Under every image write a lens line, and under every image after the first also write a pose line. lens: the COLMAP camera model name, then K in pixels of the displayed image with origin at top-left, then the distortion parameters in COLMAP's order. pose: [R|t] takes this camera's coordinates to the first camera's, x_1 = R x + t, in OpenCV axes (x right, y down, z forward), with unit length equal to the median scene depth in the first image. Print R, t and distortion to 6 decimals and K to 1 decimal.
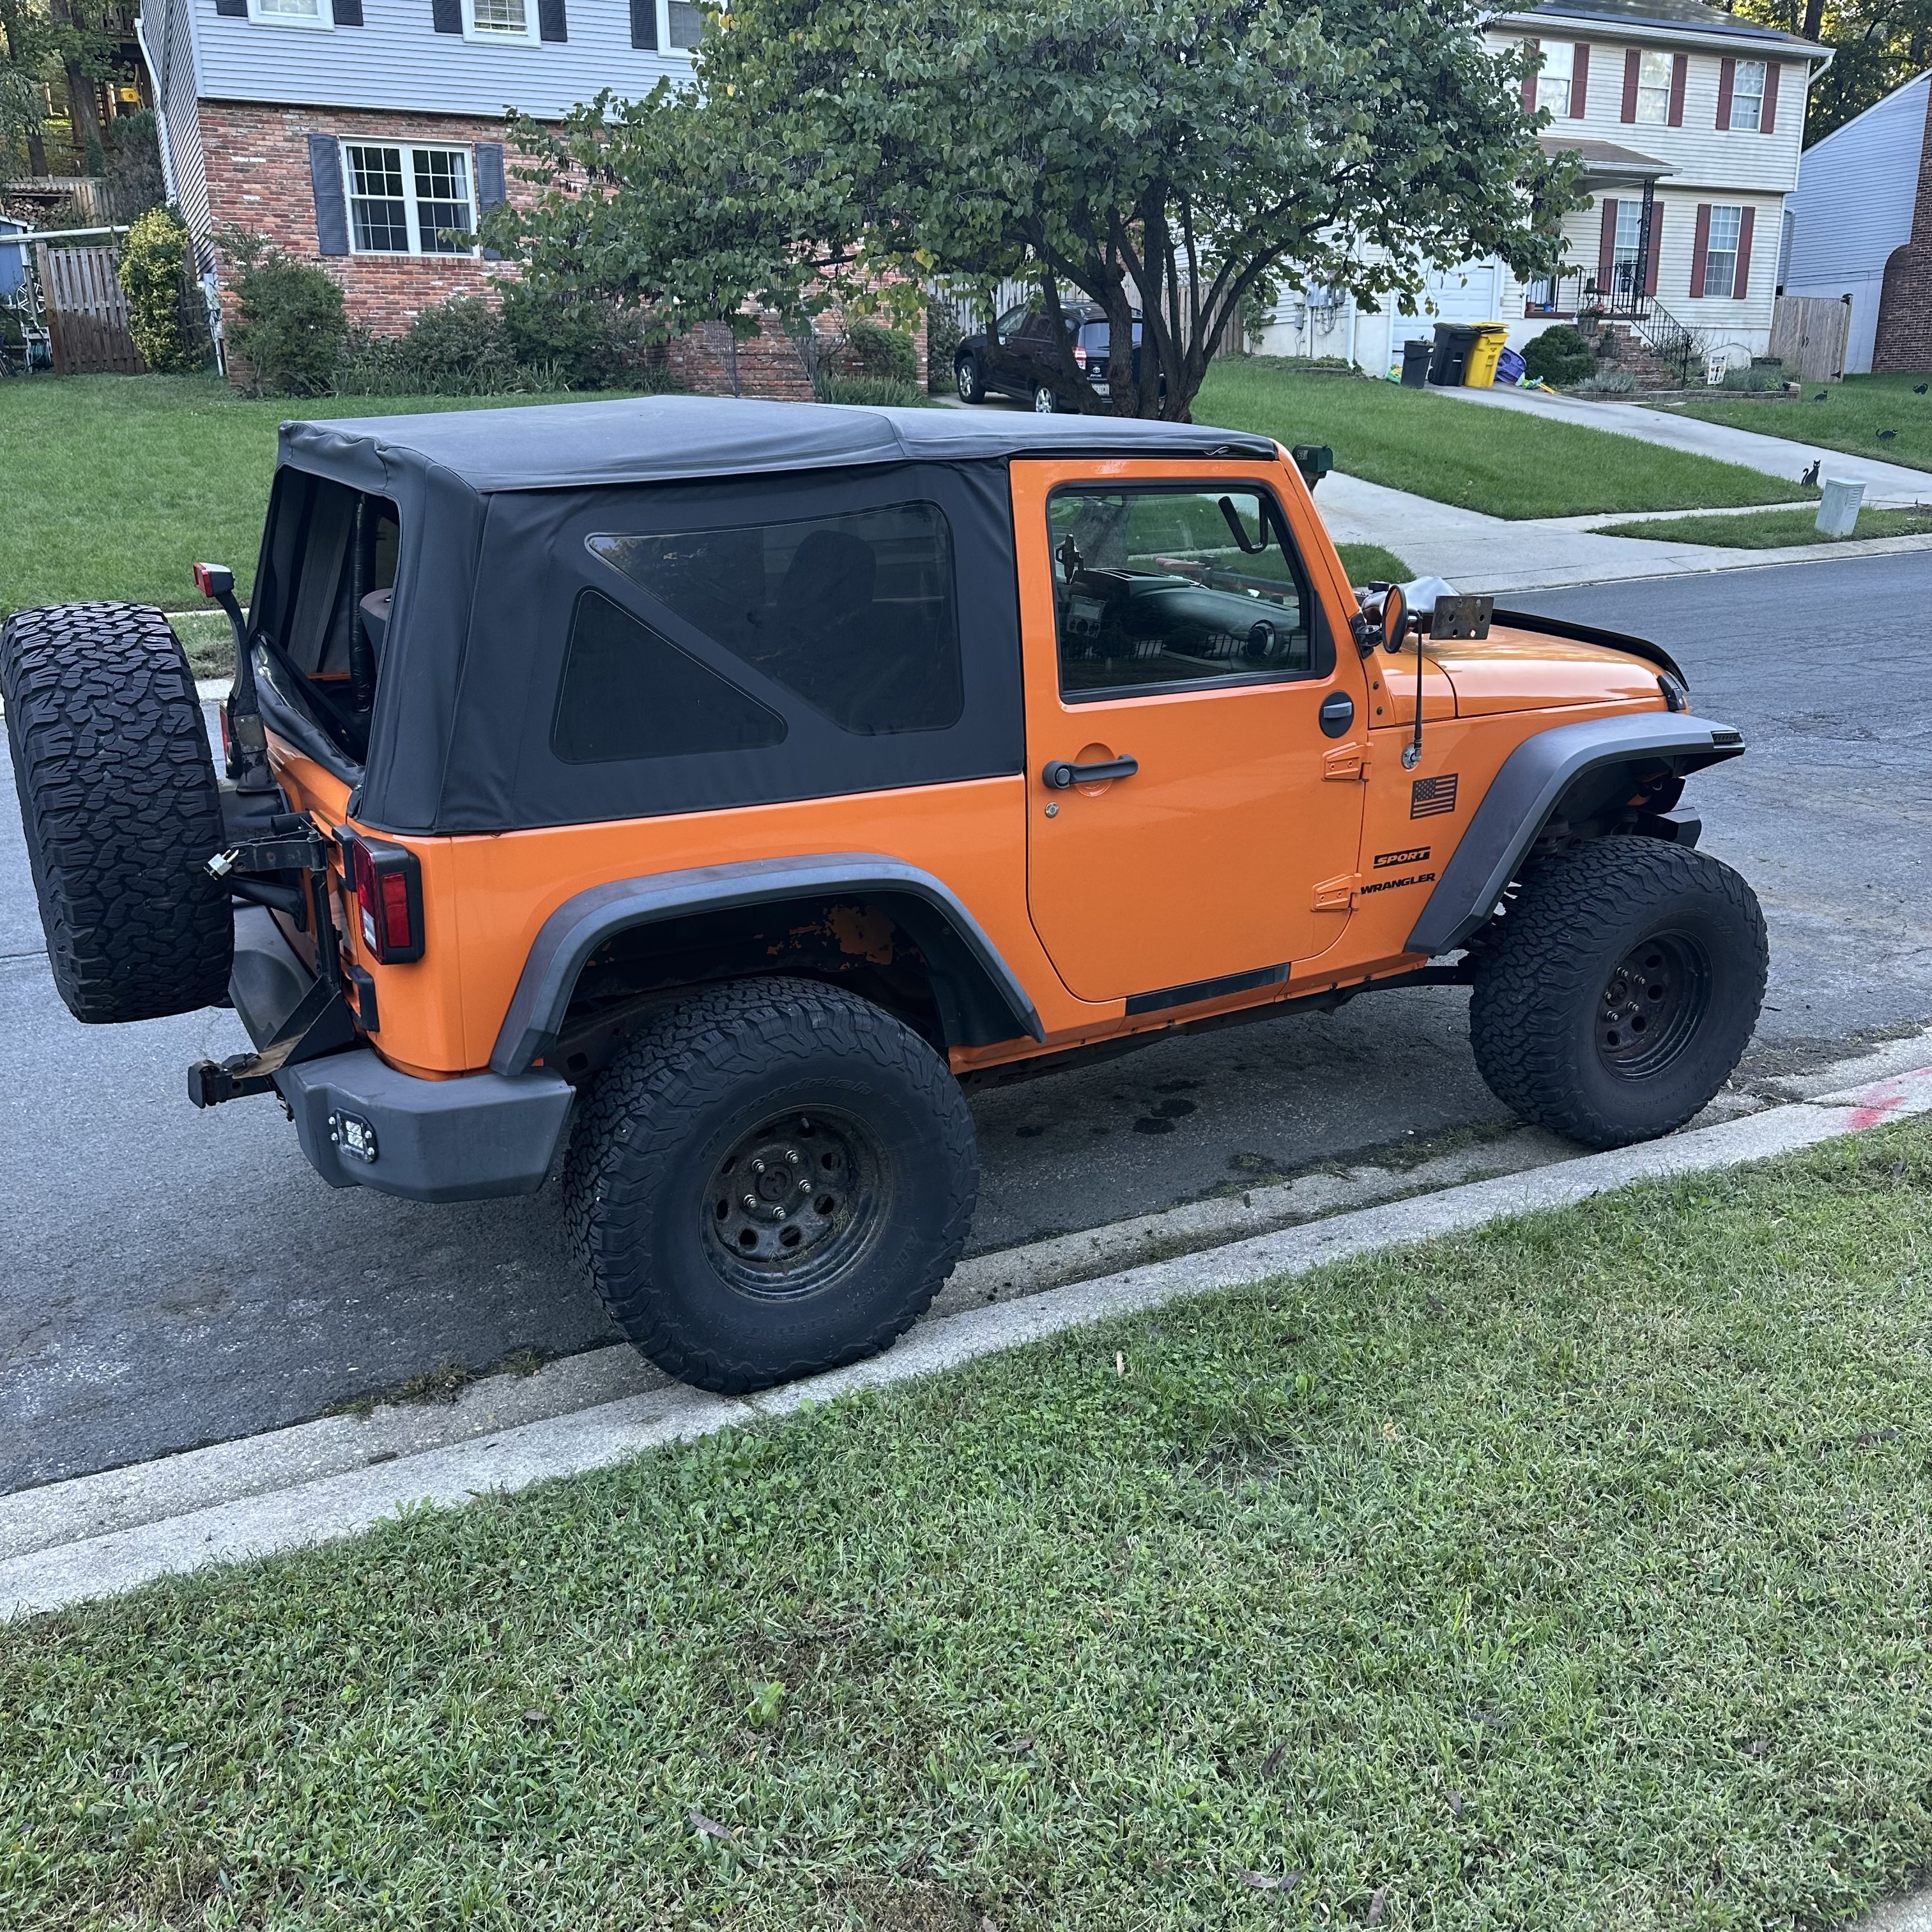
lens RADIAL K [[1956.0, 0, 966.0], [0, 1956.0, 966.0], [0, 0, 1]] dist [0.004762, 0.018086]
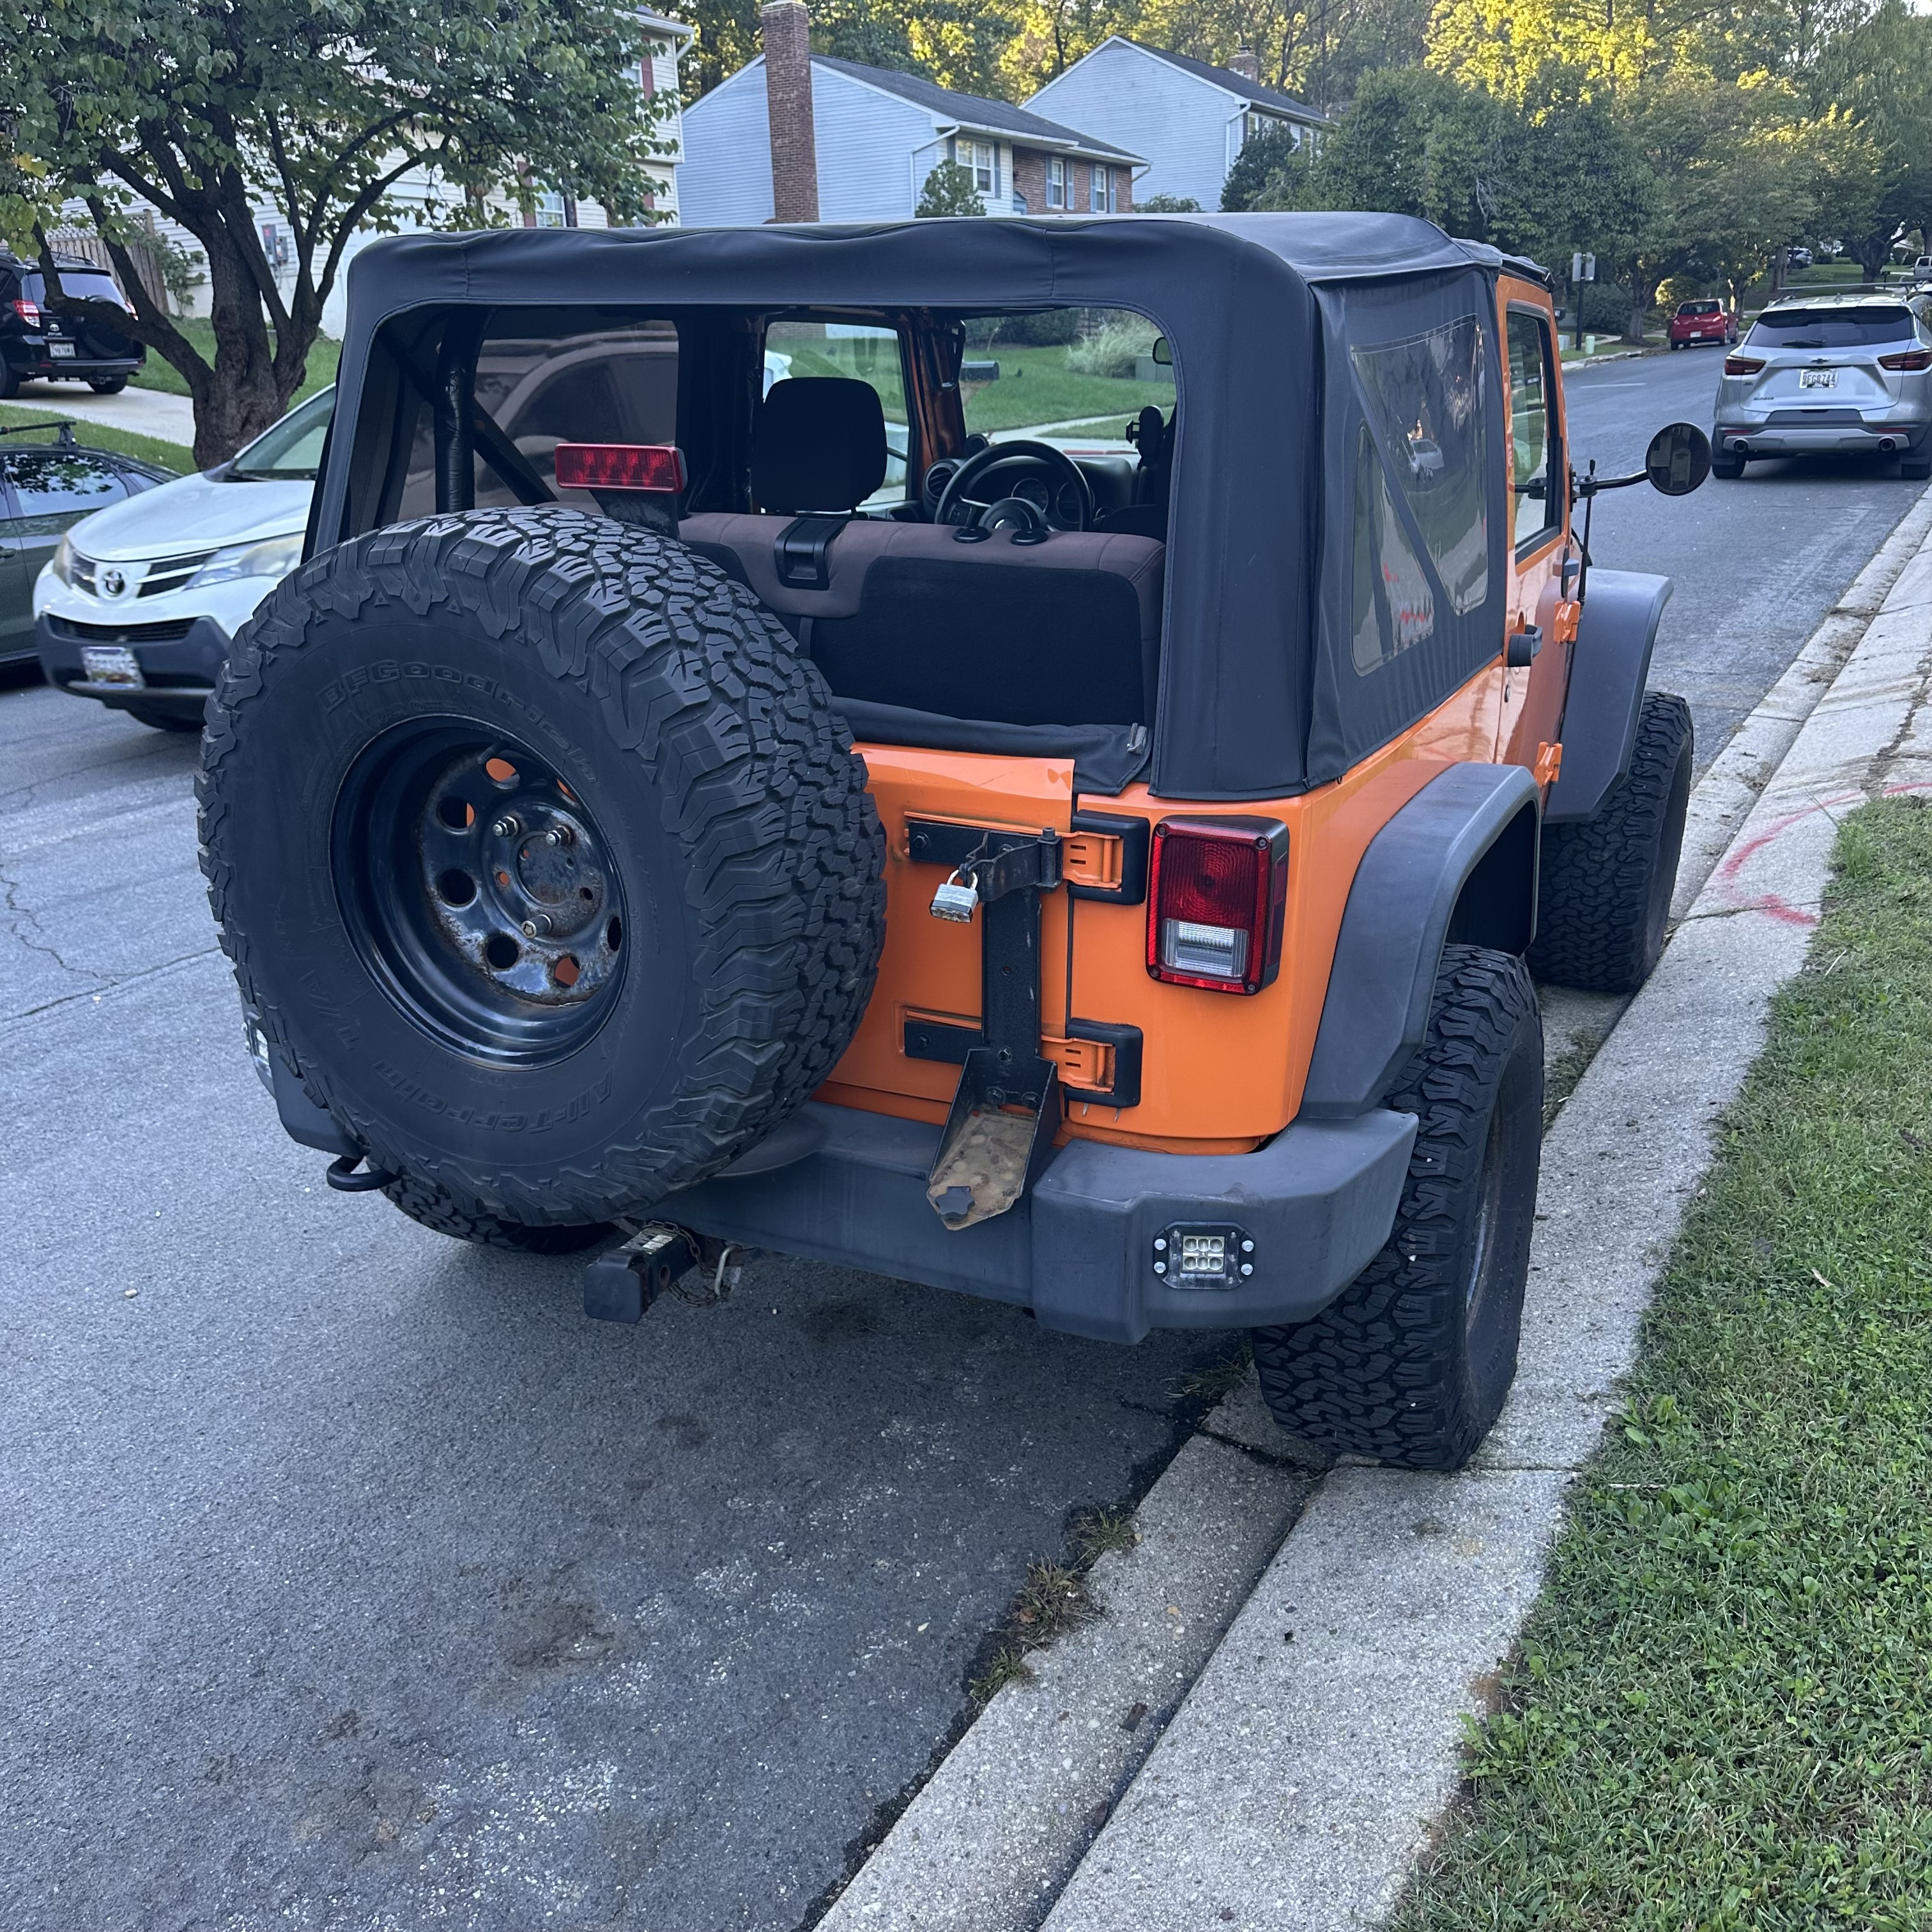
lens RADIAL K [[1930.3, 0, 966.0], [0, 1930.3, 966.0], [0, 0, 1]] dist [0.062804, -0.013911]
pose [[0.811259, -0.188827, 0.553356, -0.649221], [0.186063, 0.980590, 0.061834, -0.061239], [-0.554291, 0.052796, 0.830646, 0.426389]]
